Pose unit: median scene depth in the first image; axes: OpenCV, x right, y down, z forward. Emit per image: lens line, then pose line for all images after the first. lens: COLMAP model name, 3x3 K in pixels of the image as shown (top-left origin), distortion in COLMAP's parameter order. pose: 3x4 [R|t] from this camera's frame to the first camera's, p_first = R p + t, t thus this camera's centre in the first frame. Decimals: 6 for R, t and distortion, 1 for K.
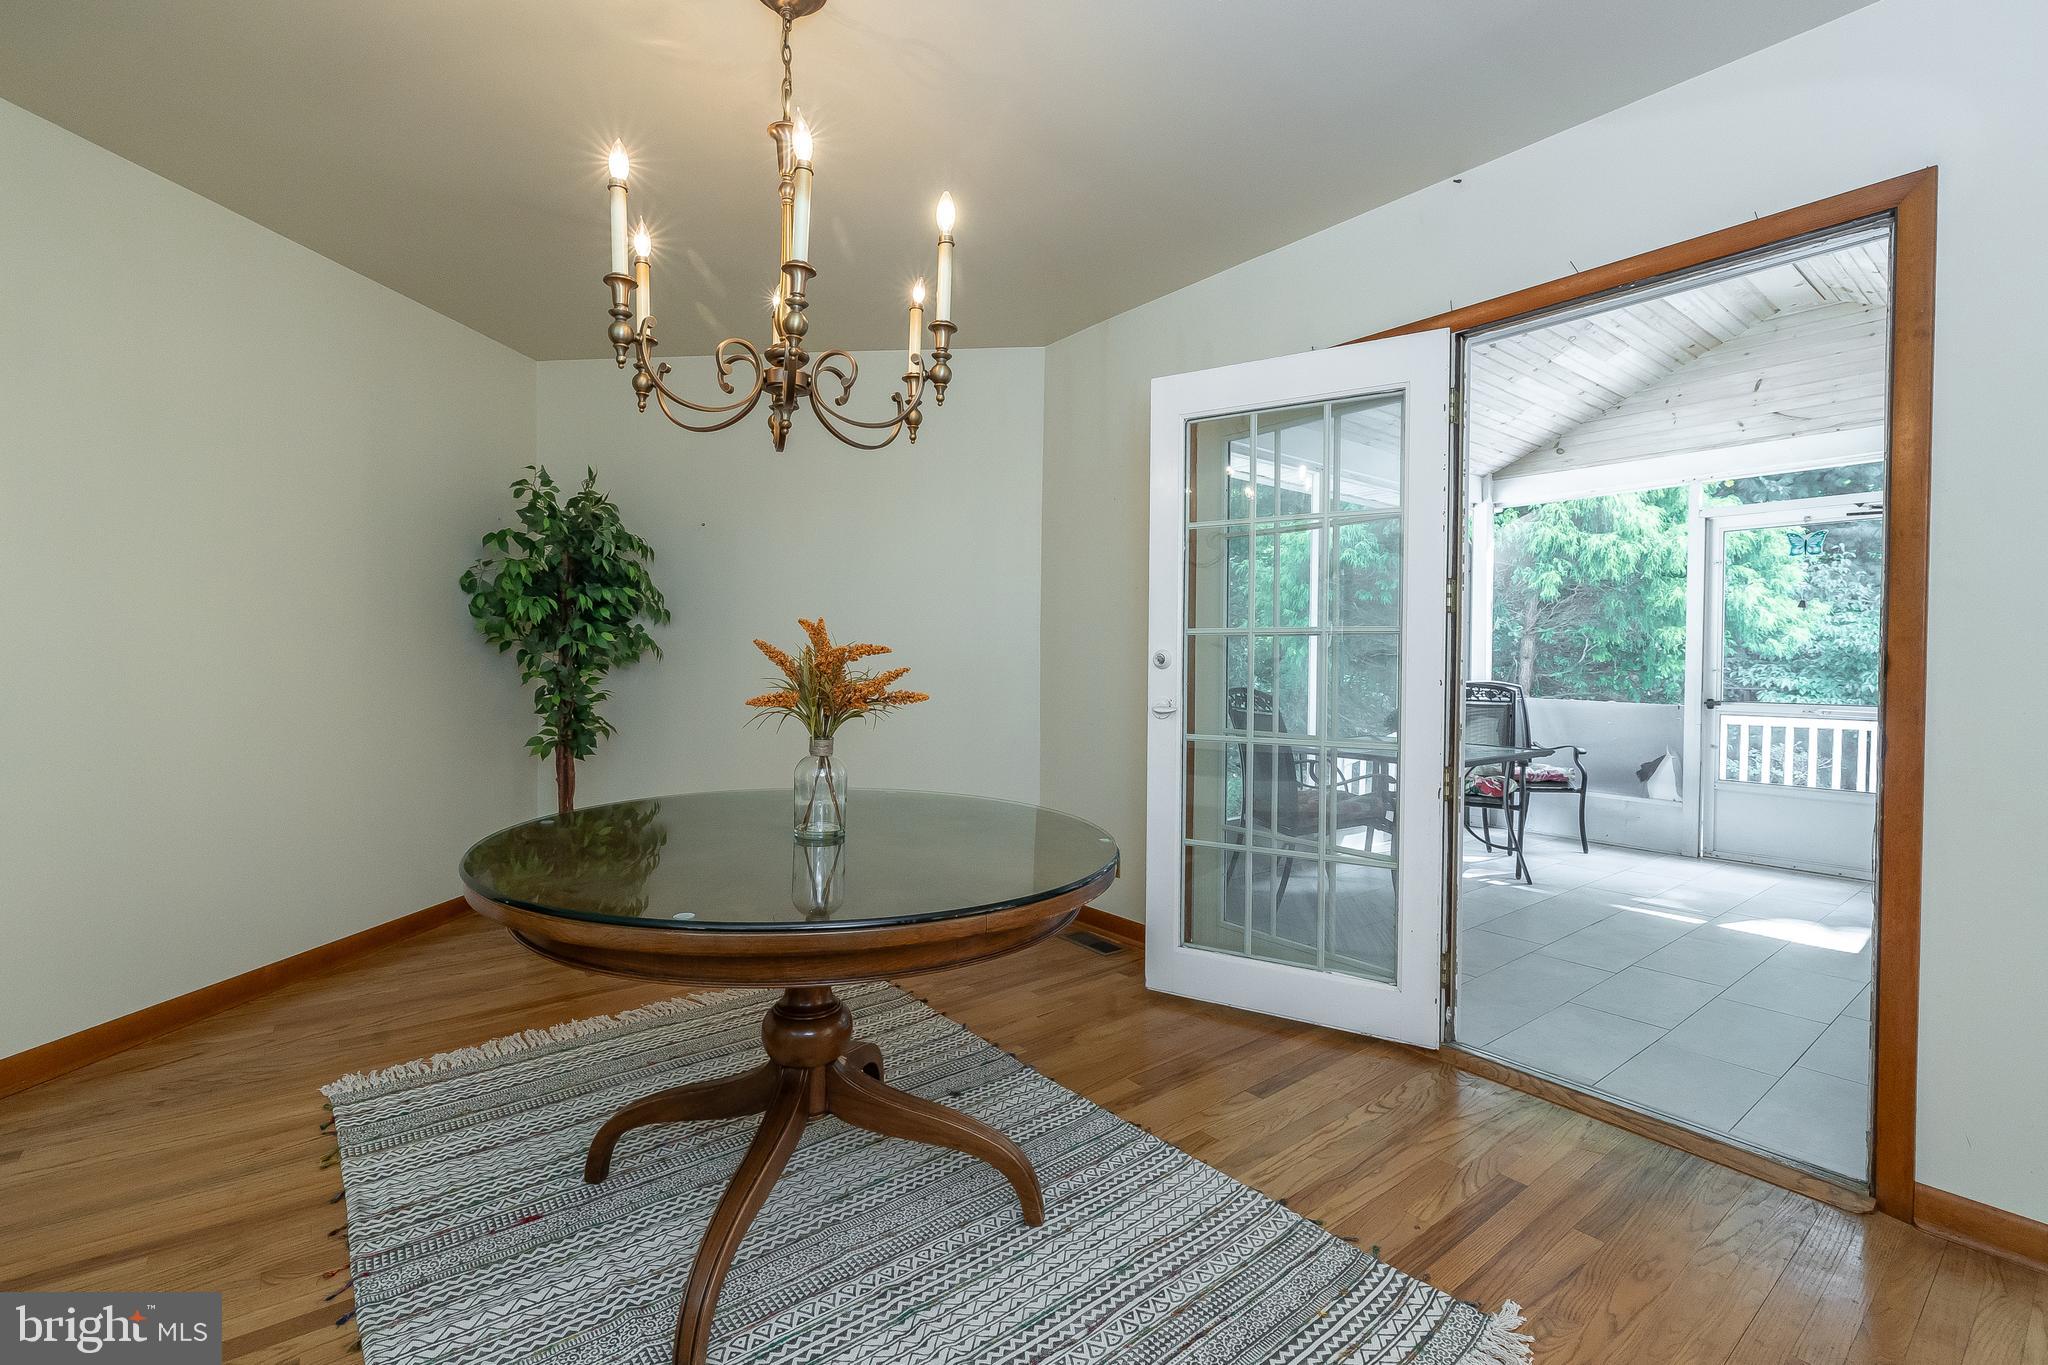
lens RADIAL K [[915.3, 0, 1024.0], [0, 915.3, 682.5], [0, 0, 1]] dist [-0.001346, -0.000428]
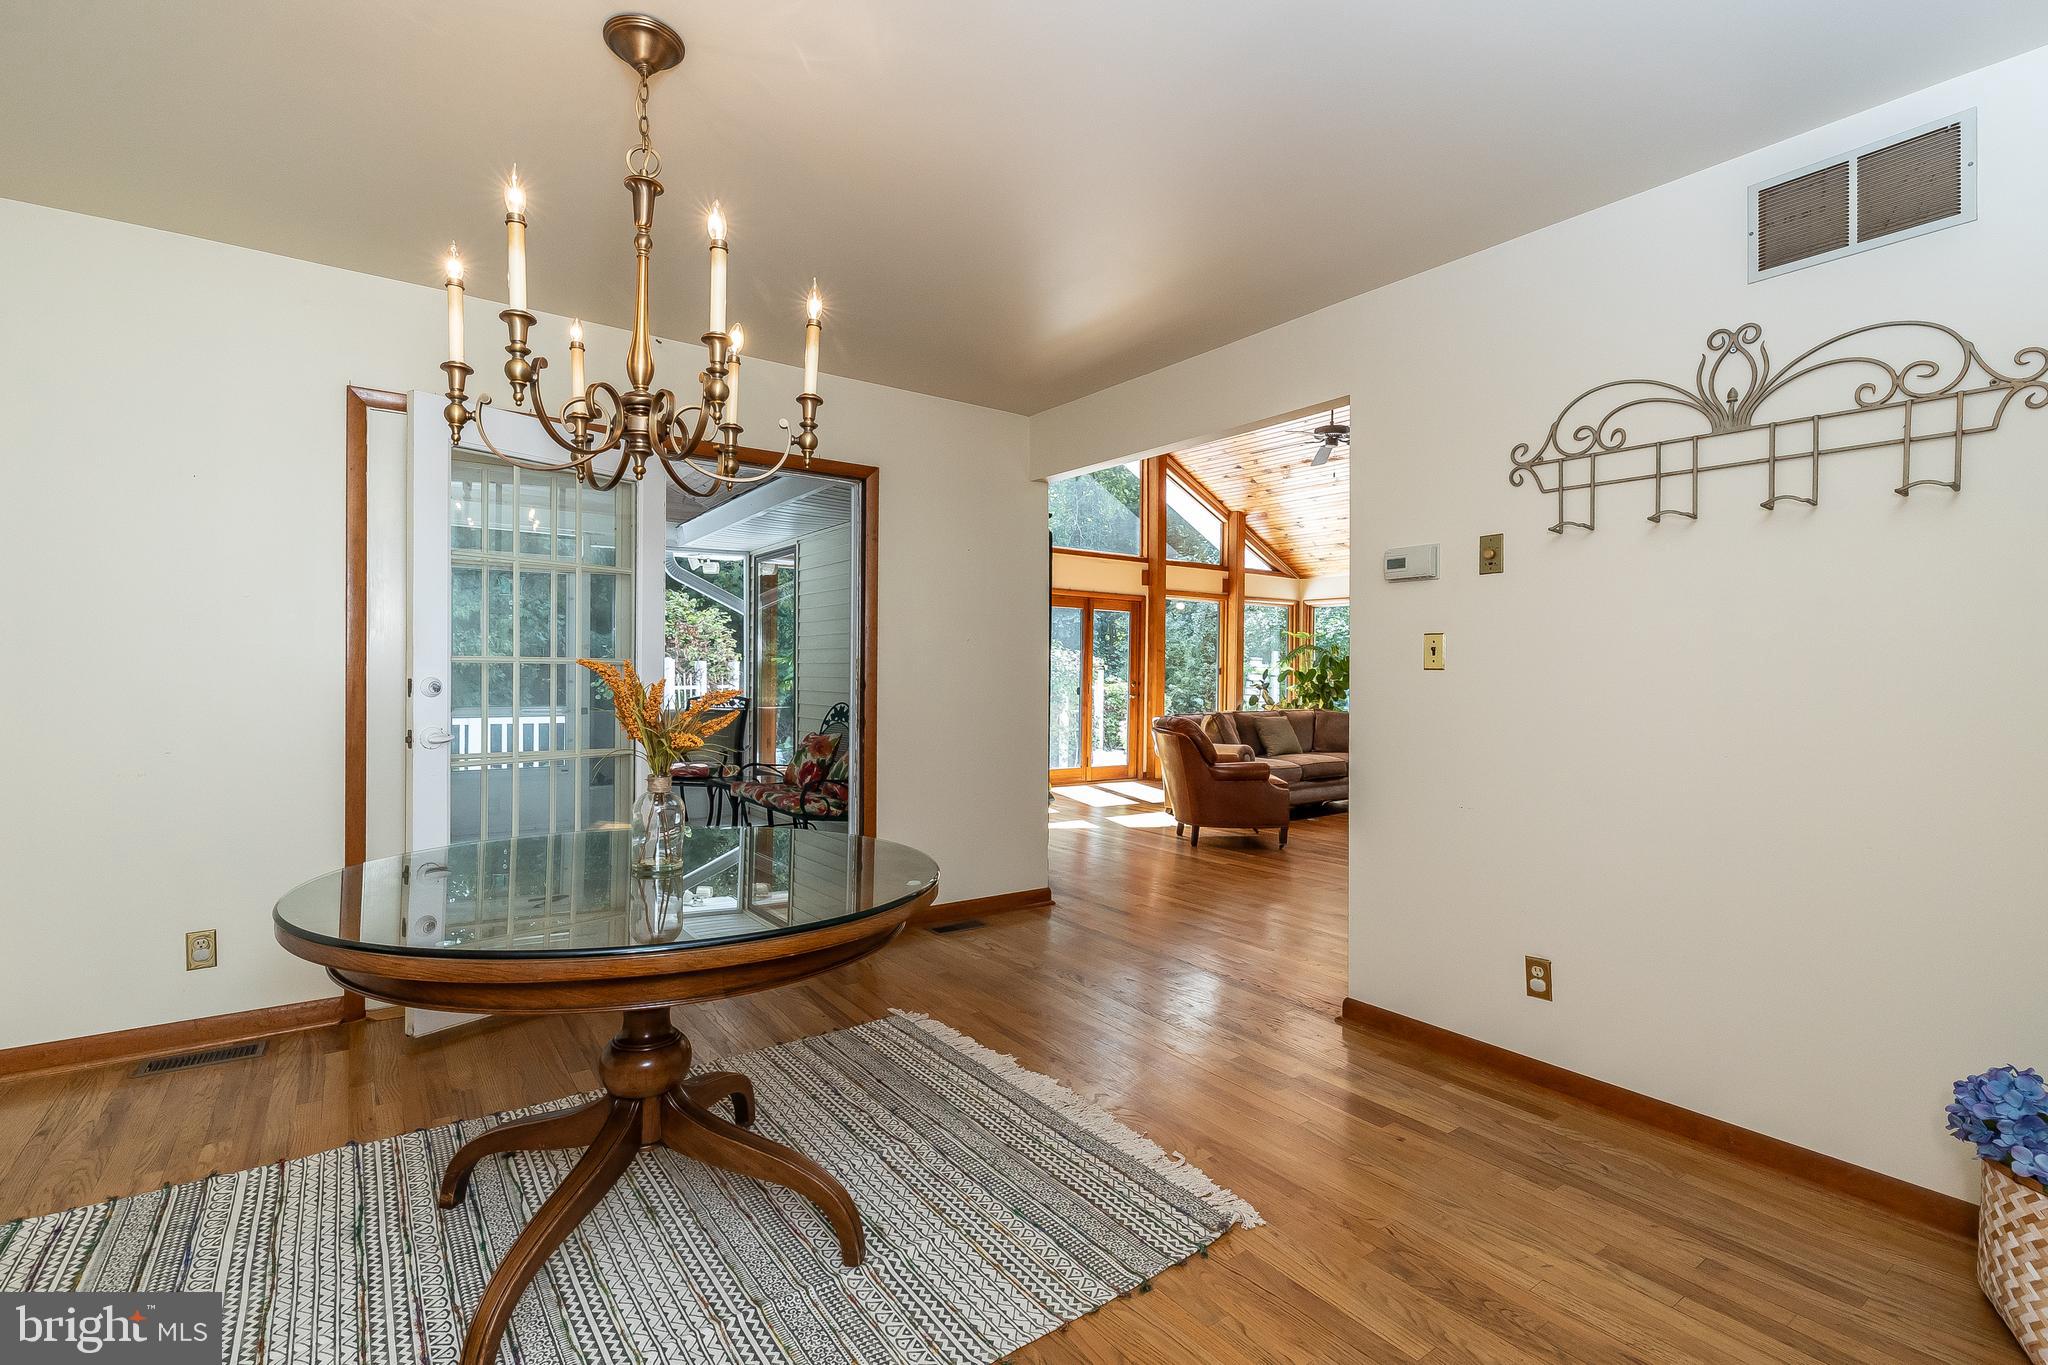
lens RADIAL K [[915.3, 0, 1024.0], [0, 915.3, 682.5], [0, 0, 1]] dist [-0.001346, -0.000428]
pose [[0.041961, -0.020291, 0.998913, -0.974731], [0.021433, 0.999582, 0.019404, -0.045071], [-0.998889, 0.020595, 0.042378, 0.412162]]
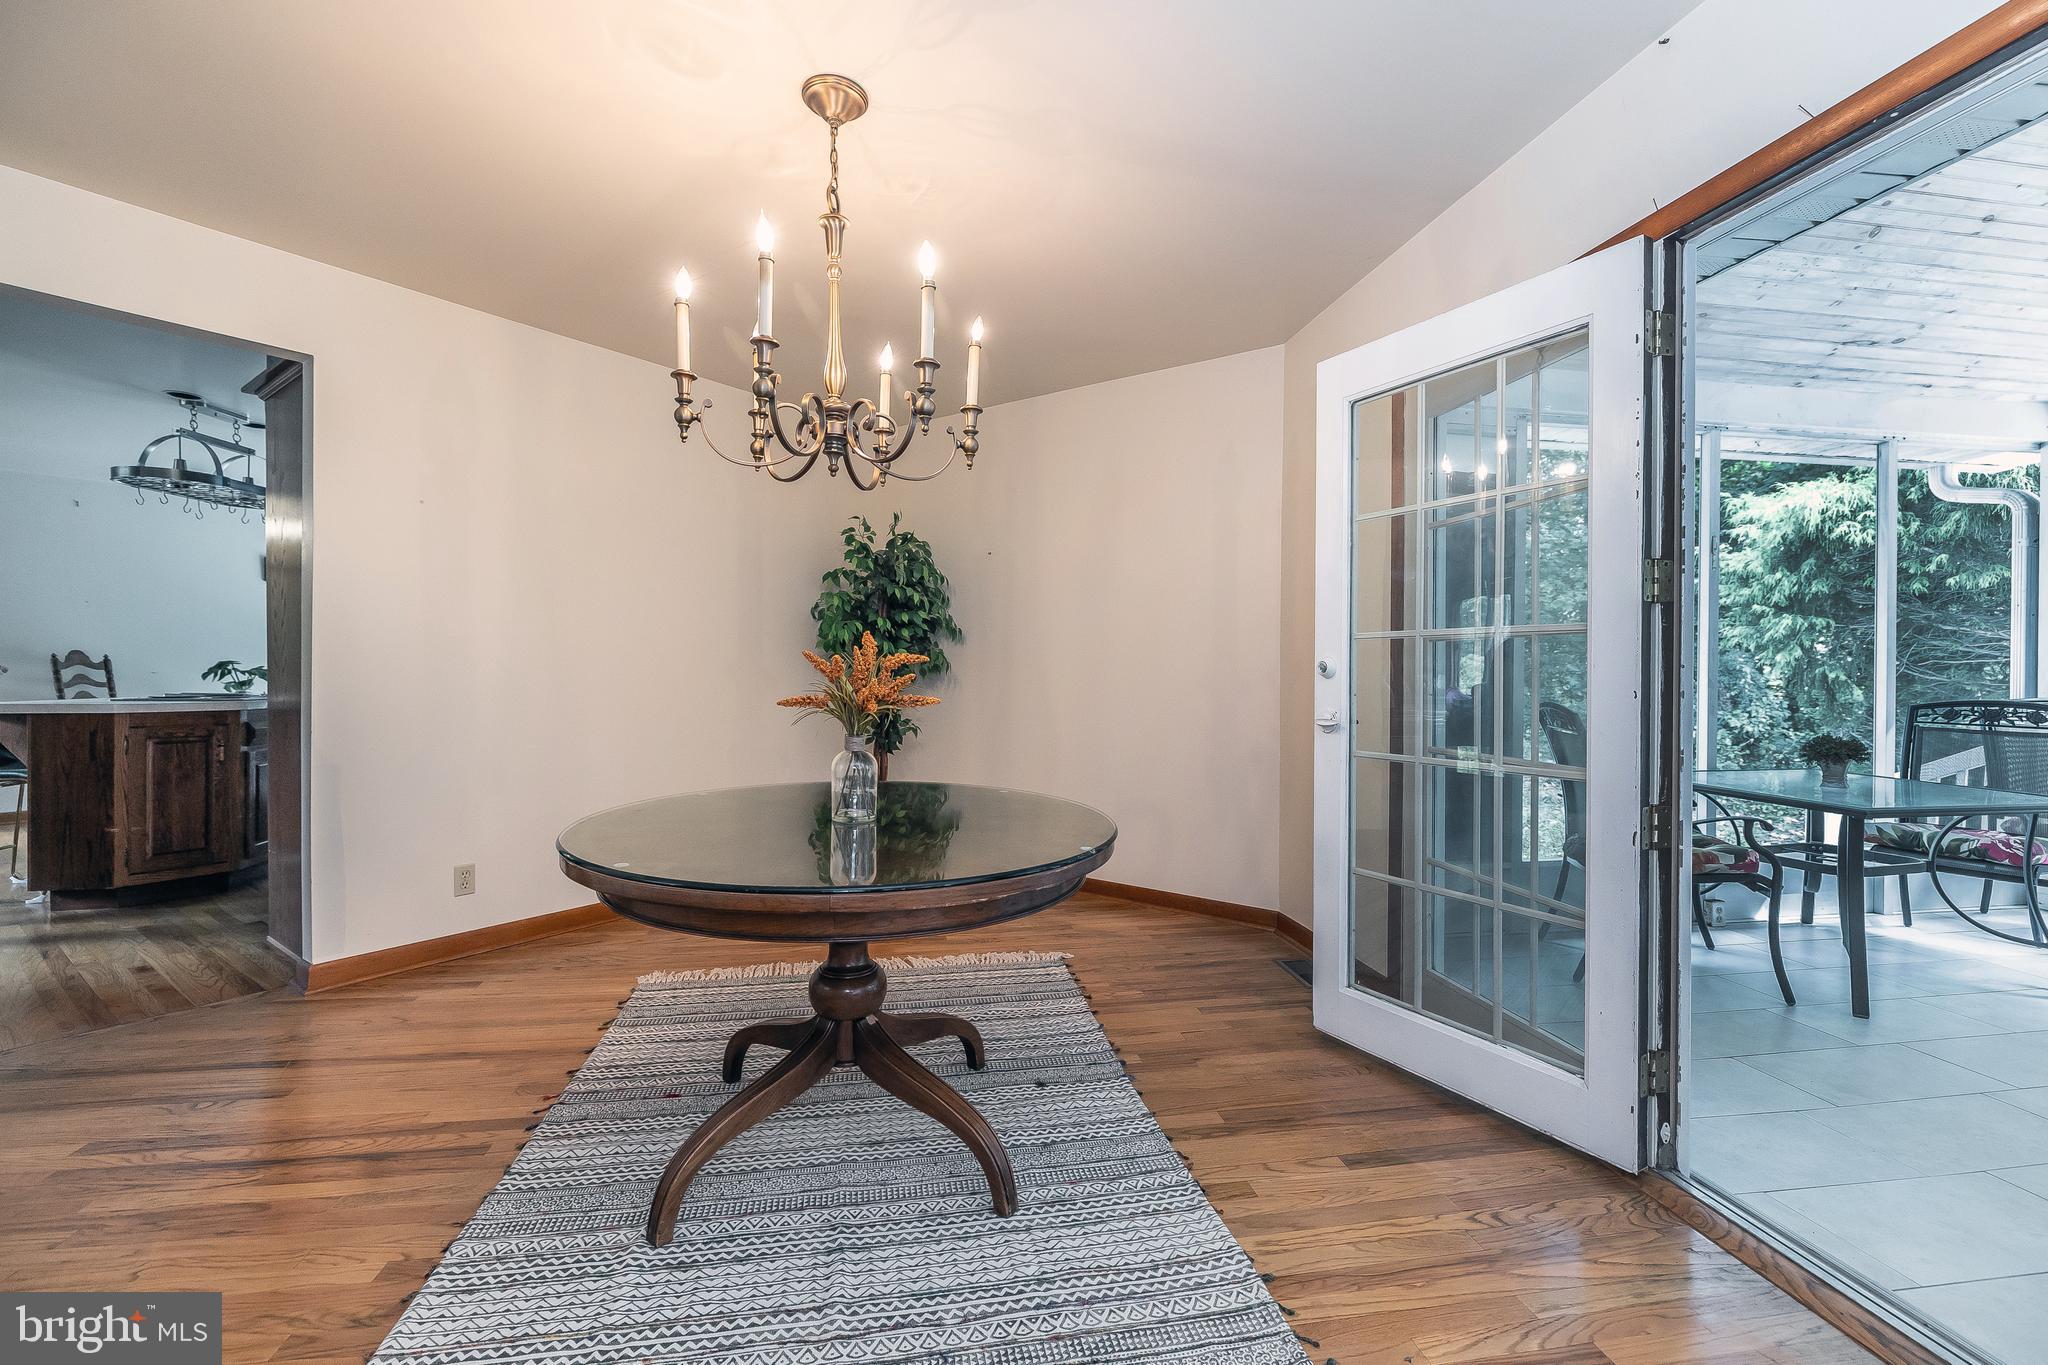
lens RADIAL K [[882.6, 0, 1022.5], [0, 882.6, 680.6], [0, 0, 1]] dist [-0.000642, -0.000578]
pose [[0.869584, 0.000513, -0.493785, 0.399045], [-0.008993, 0.999850, -0.014799, 0.004725], [0.493703, 0.017309, 0.869458, 0.105962]]
